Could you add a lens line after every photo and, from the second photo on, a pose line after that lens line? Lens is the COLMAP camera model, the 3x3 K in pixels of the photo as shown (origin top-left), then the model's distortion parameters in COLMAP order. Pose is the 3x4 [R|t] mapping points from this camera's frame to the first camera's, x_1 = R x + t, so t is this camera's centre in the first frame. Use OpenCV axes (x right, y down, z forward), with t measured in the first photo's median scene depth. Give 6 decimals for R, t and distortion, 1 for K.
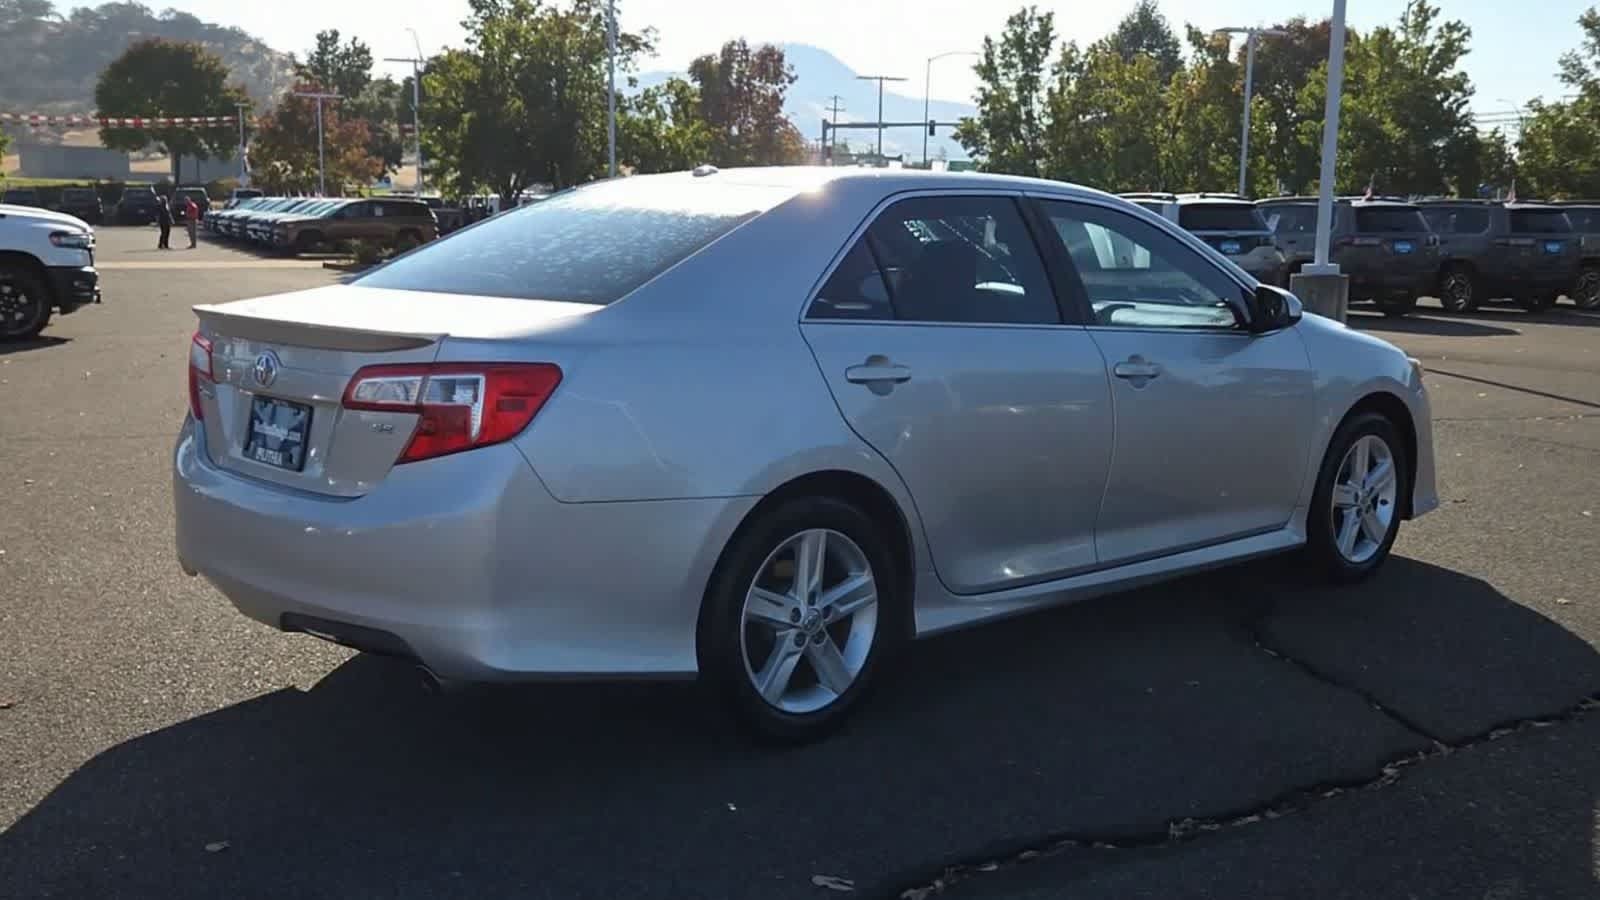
lens RADIAL K [[1795.1, 0, 800.0], [0, 1795.1, 450.0], [0, 0, 1]] dist [0.013457, 0.009537]
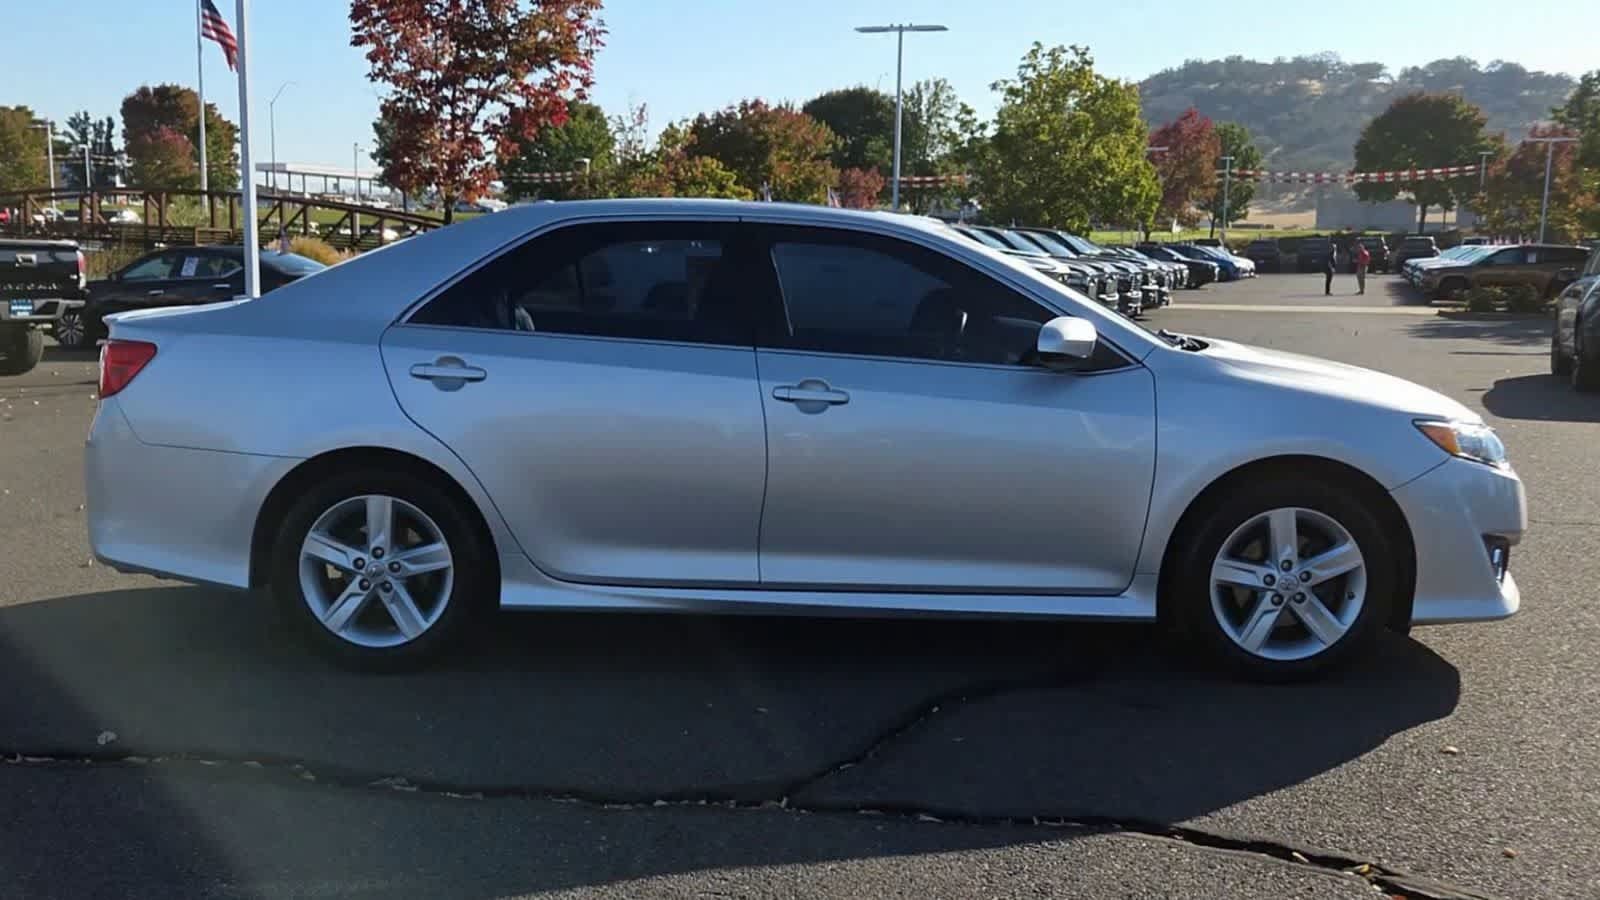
lens RADIAL K [[1699.9, 0, 710.5], [0, 1699.9, 521.7], [0, 0, 1]] dist [0.011549, 0.011019]
pose [[0.668731, 0.113377, -0.734809, 0.127474], [-0.100178, 0.993033, 0.062049, -0.004084], [0.736724, 0.032118, 0.675430, 0.049911]]
